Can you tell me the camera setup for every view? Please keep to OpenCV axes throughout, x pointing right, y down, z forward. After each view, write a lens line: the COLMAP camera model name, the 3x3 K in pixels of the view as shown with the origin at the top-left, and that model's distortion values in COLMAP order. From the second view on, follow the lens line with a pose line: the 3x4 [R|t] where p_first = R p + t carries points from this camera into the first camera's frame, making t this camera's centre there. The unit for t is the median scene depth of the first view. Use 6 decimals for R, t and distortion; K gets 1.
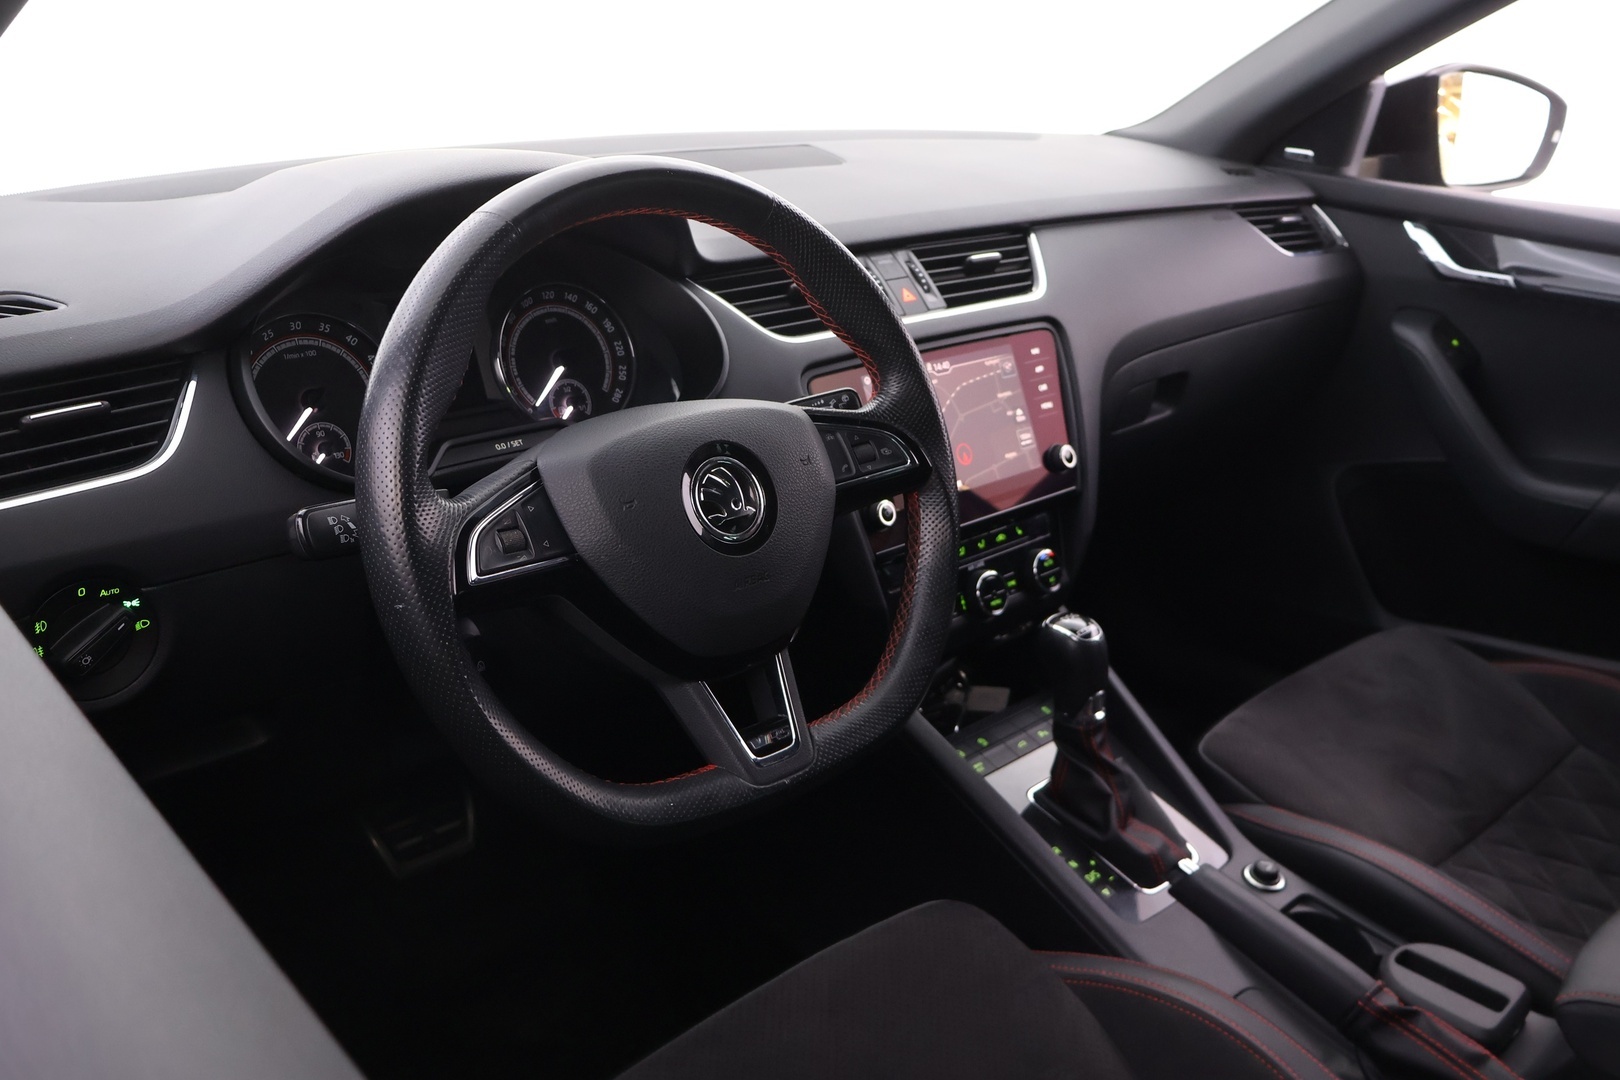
lens RADIAL K [[1376.2, 0, 810.0], [0, 1376.2, 540.0], [0, 0, 1]] dist [0.003951, 0.004685]
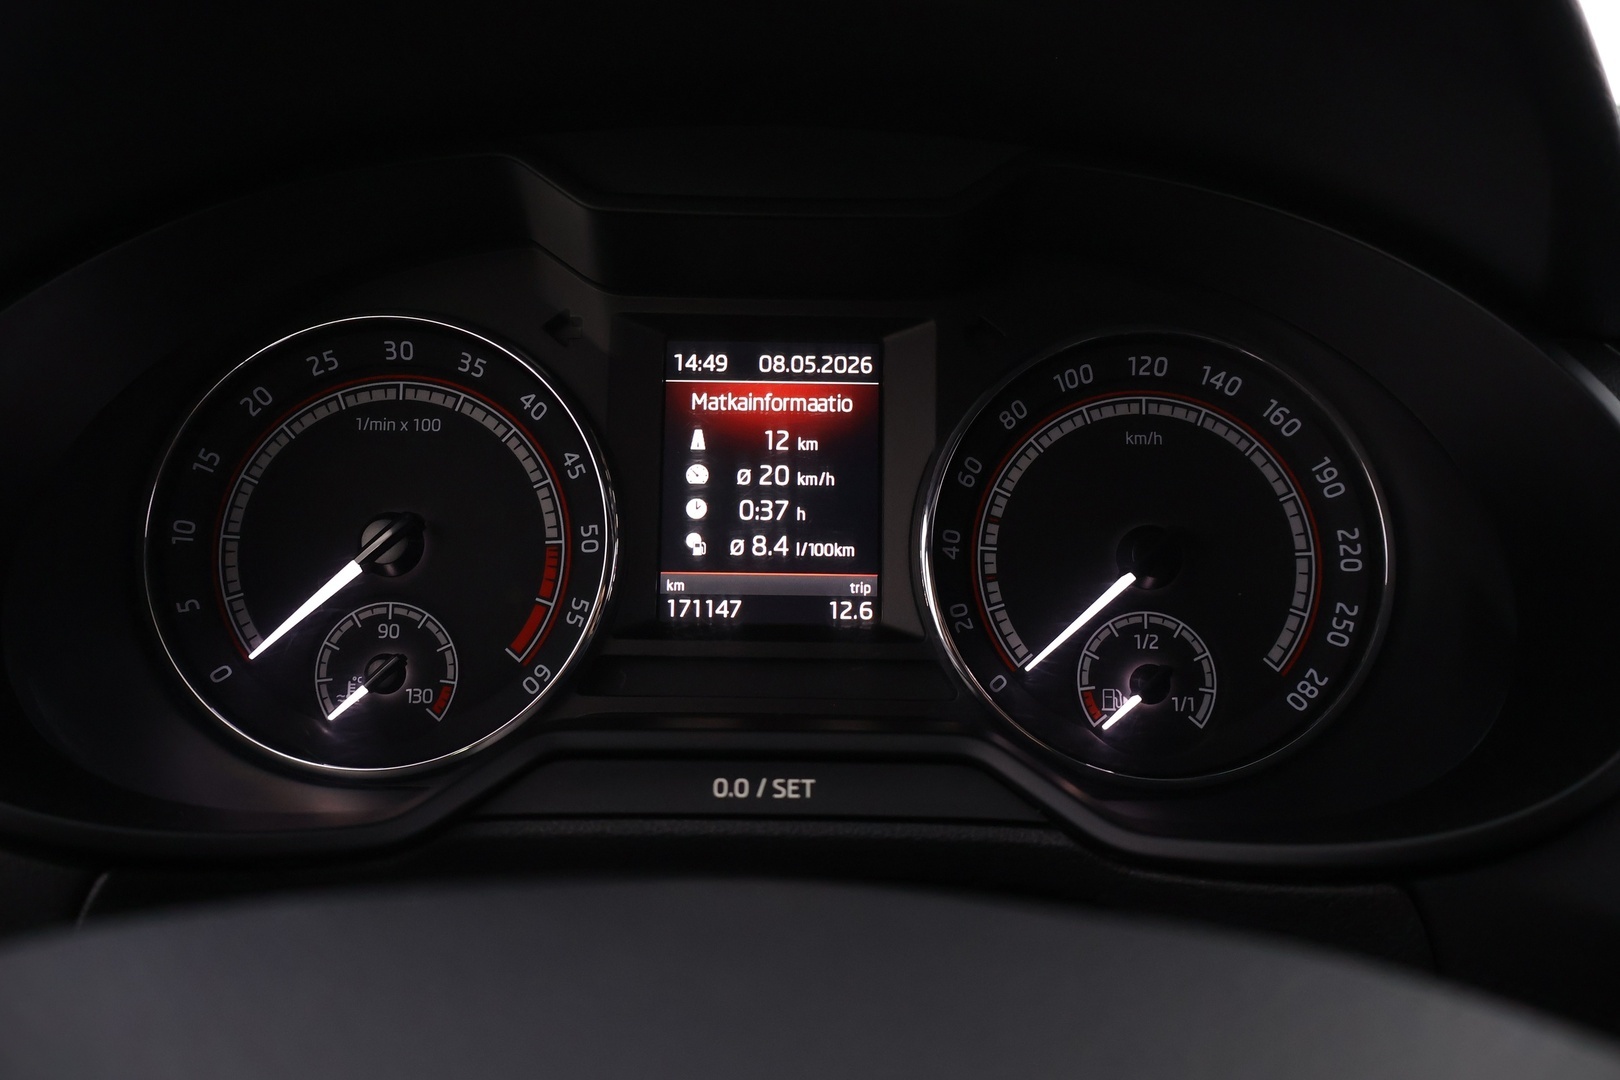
lens RADIAL K [[1376.2, 0, 810.0], [0, 1376.2, 540.0], [0, 0, 1]] dist [0.003951, 0.004685]
pose [[0.741326, 0.151161, -0.653901, -0.020094], [-0.236442, 0.970664, -0.043667, -0.099827], [0.628117, 0.186981, 0.755319, 0.691495]]
